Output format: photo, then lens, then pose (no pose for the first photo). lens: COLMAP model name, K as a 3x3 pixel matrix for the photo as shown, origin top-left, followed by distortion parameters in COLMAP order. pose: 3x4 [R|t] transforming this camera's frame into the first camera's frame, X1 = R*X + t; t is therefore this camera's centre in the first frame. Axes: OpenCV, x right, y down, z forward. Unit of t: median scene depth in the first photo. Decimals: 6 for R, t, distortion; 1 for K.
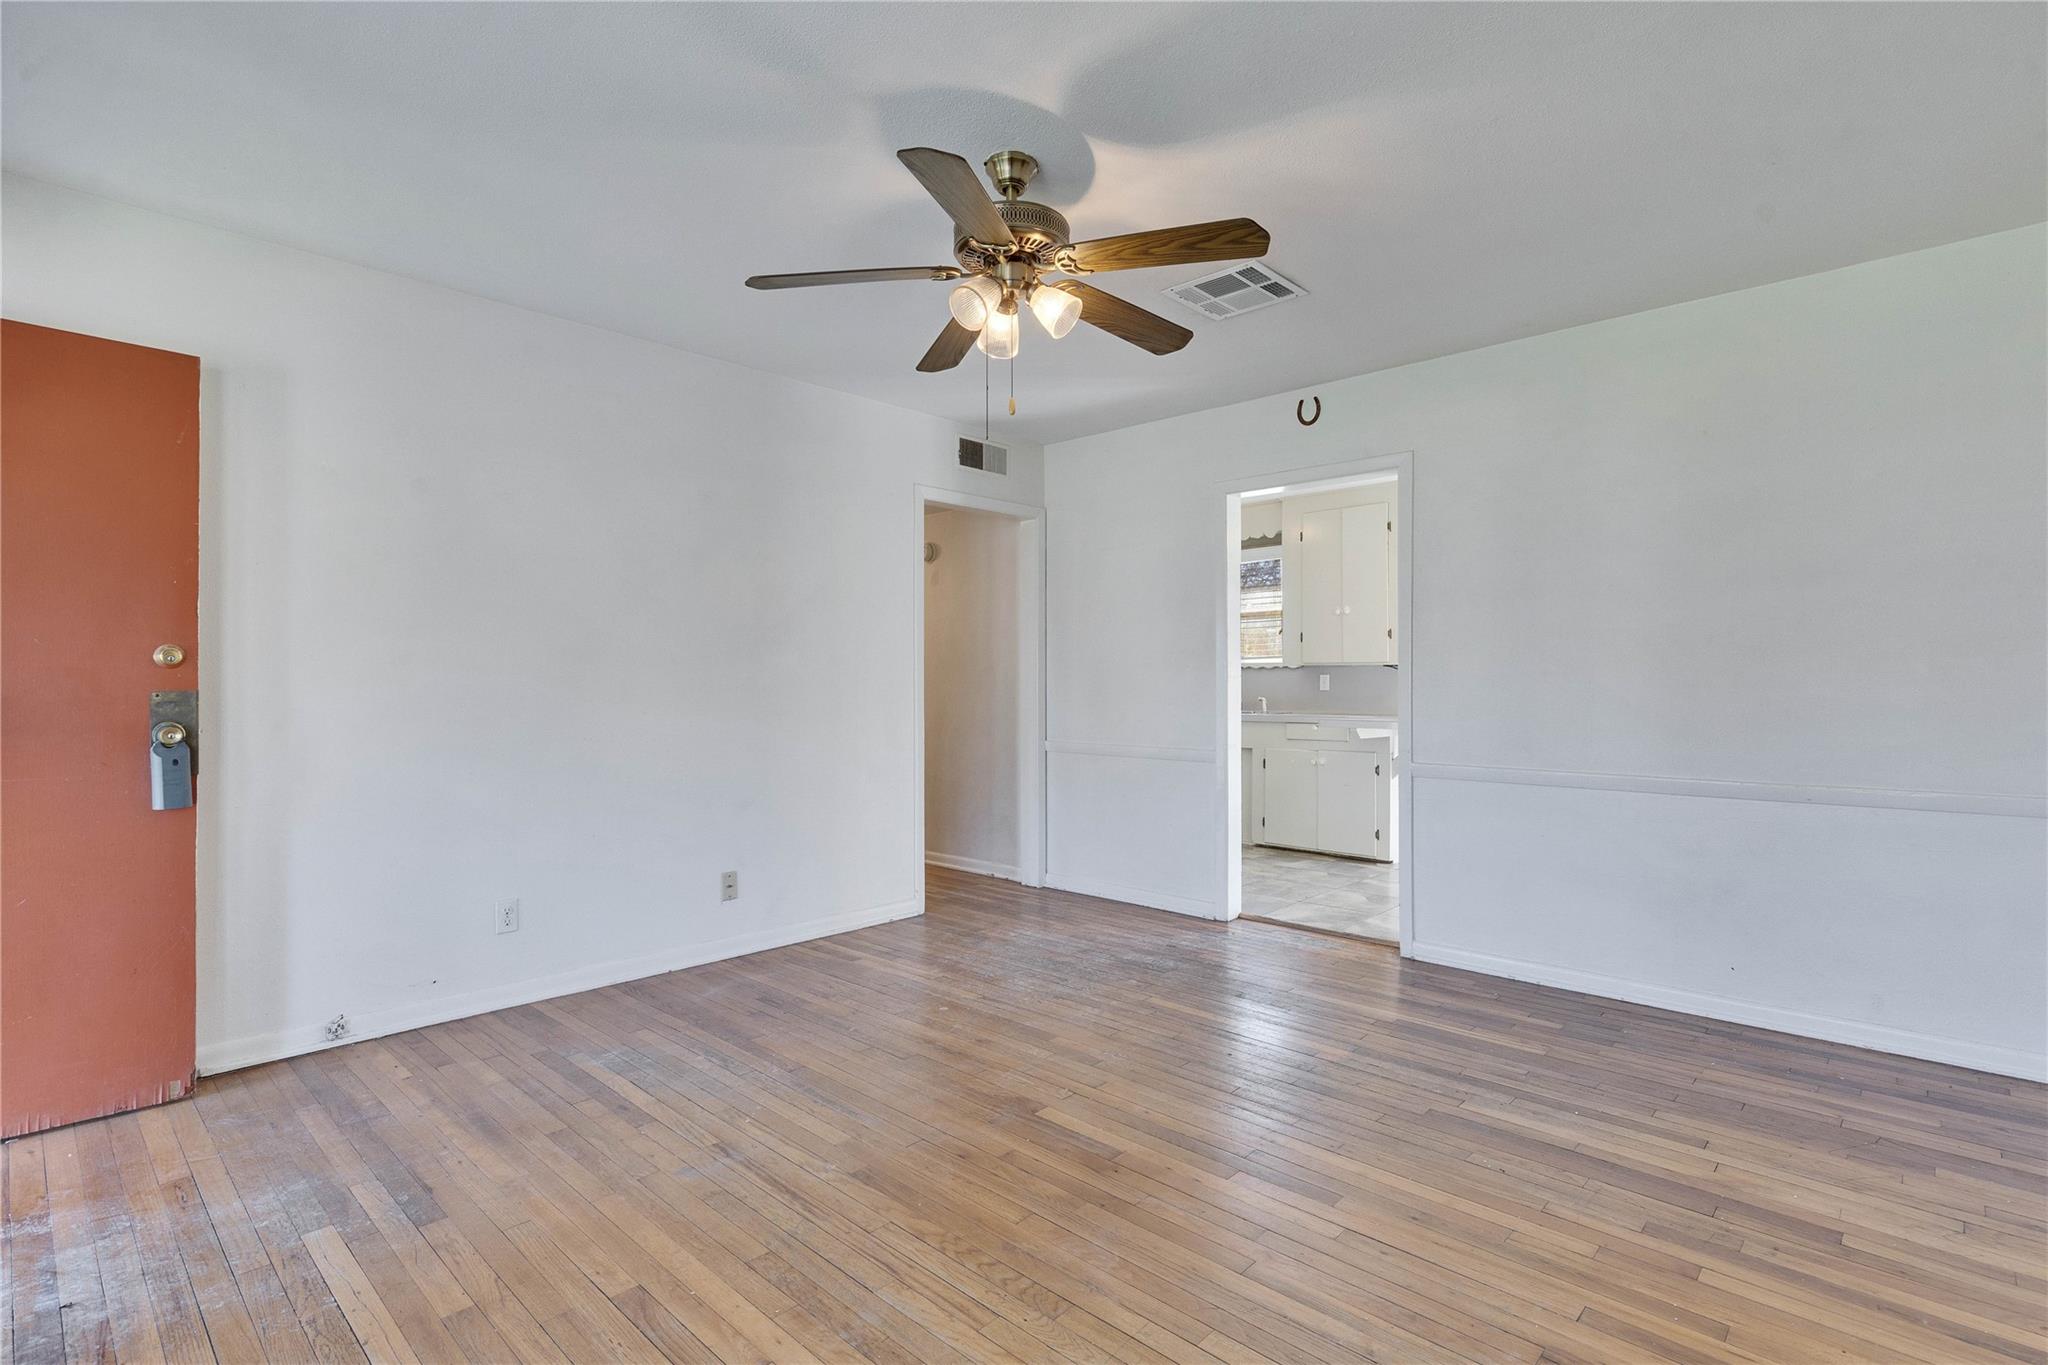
lens RADIAL K [[960.4, 0, 1021.9], [0, 960.4, 693.7], [0, 0, 1]] dist [0.014112, -0.000494]
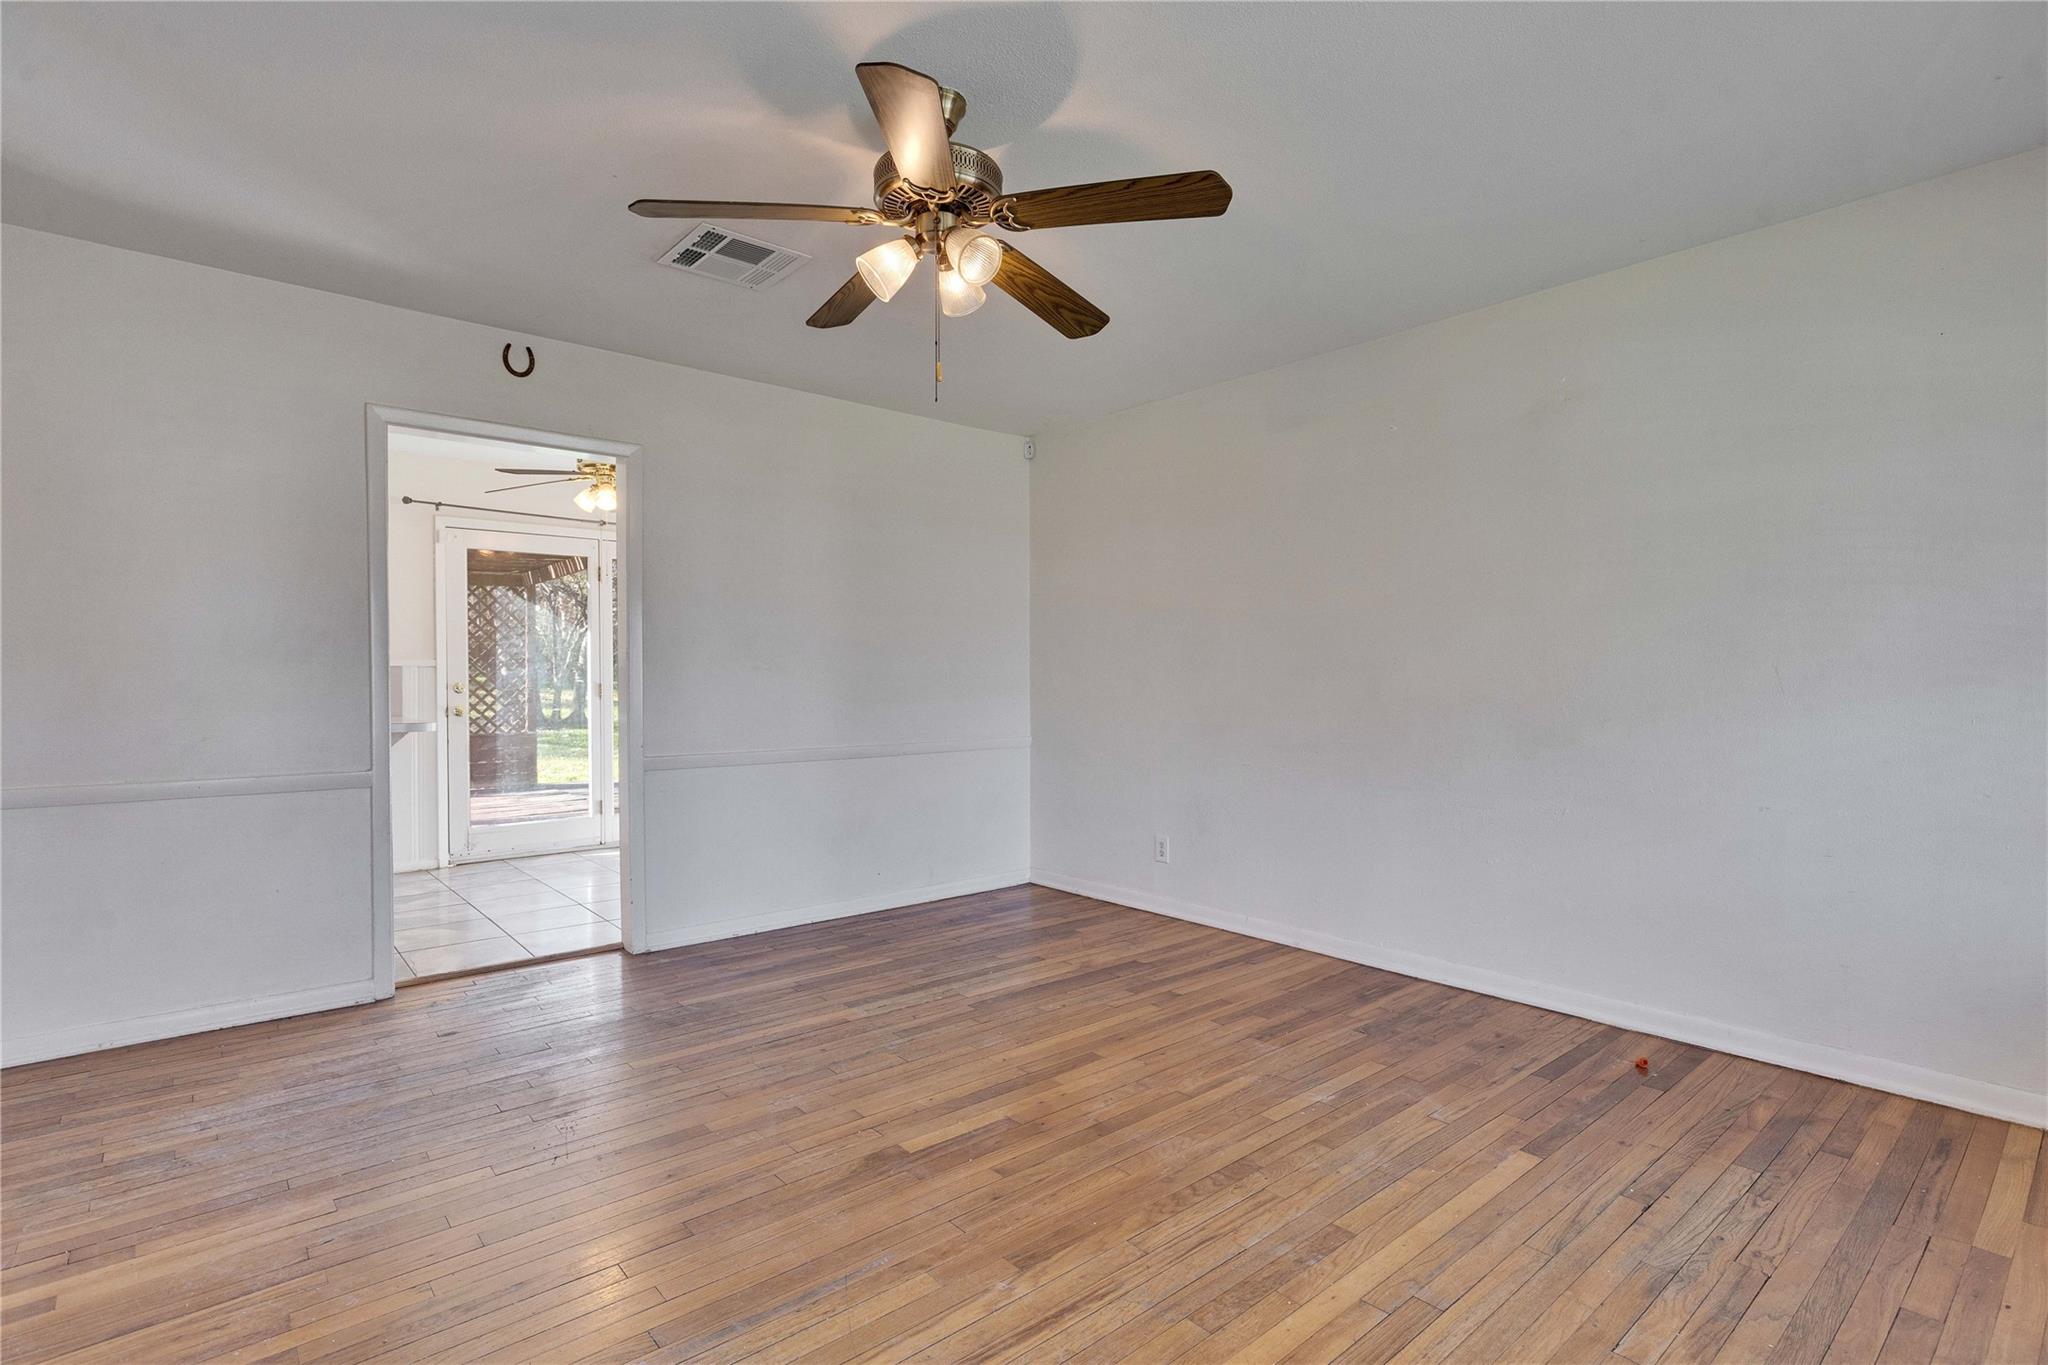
lens RADIAL K [[960.4, 0, 1021.9], [0, 960.4, 693.7], [0, 0, 1]] dist [0.014112, -0.000494]
pose [[0.120983, -0.014554, 0.992548, -0.834663], [0.007712, 0.999876, 0.013722, -0.008579], [-0.992625, 0.005994, 0.121080, 0.750448]]
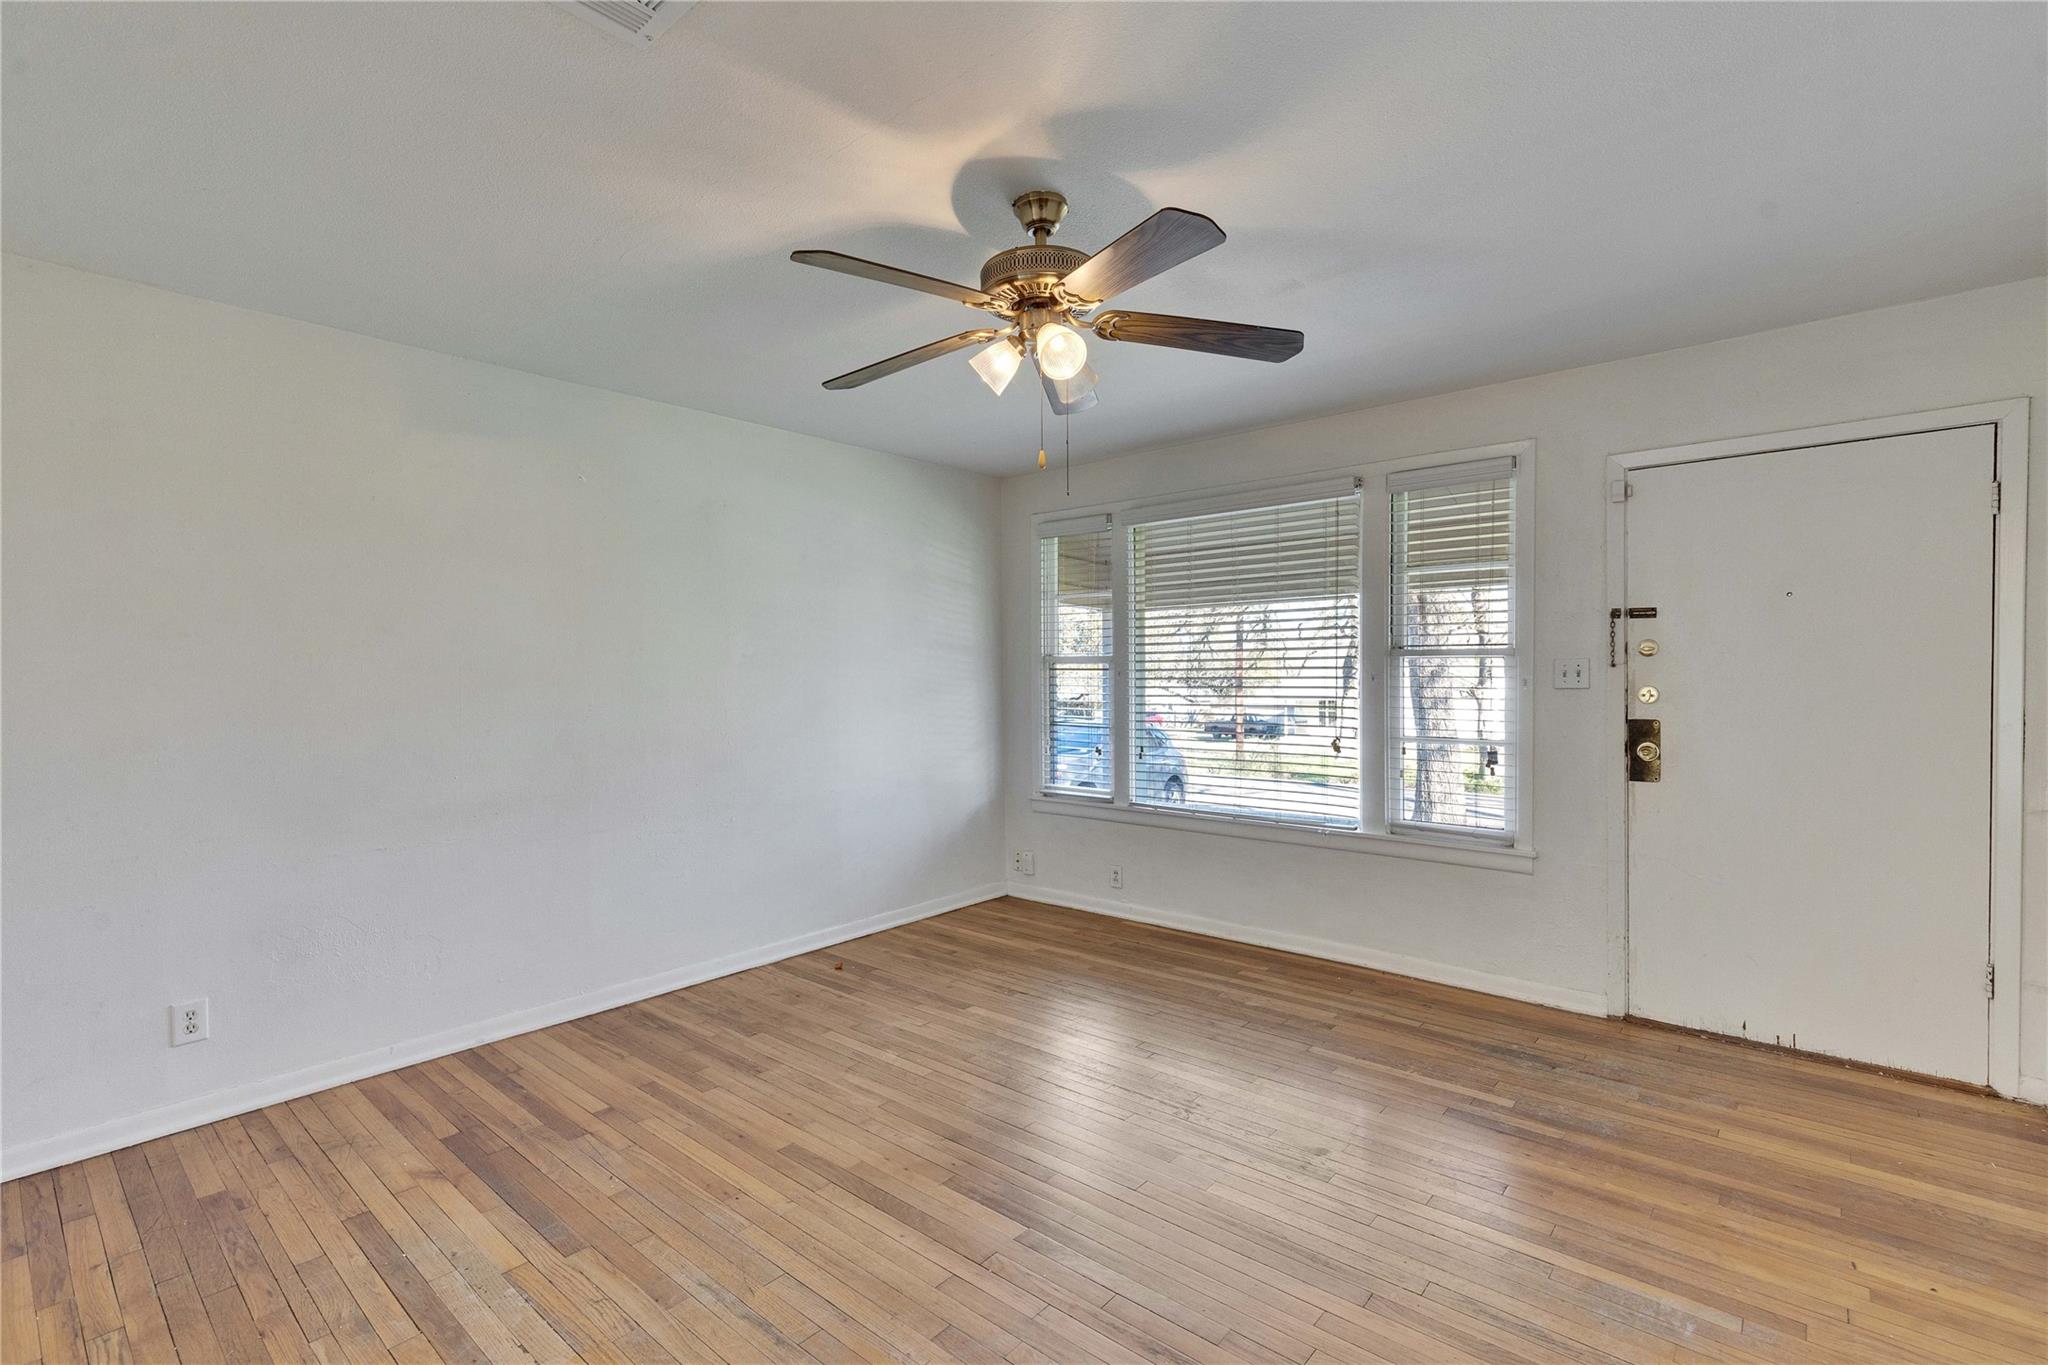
lens RADIAL K [[968.2, 0, 1027.1], [0, 968.2, 691.2], [0, 0, 1]] dist [0.001020, -0.000509]
pose [[-0.998678, 0.008411, -0.050702, 0.057382], [0.006770, 0.999451, 0.032436, -0.092832], [0.050947, 0.032050, -0.998187, 1.821516]]
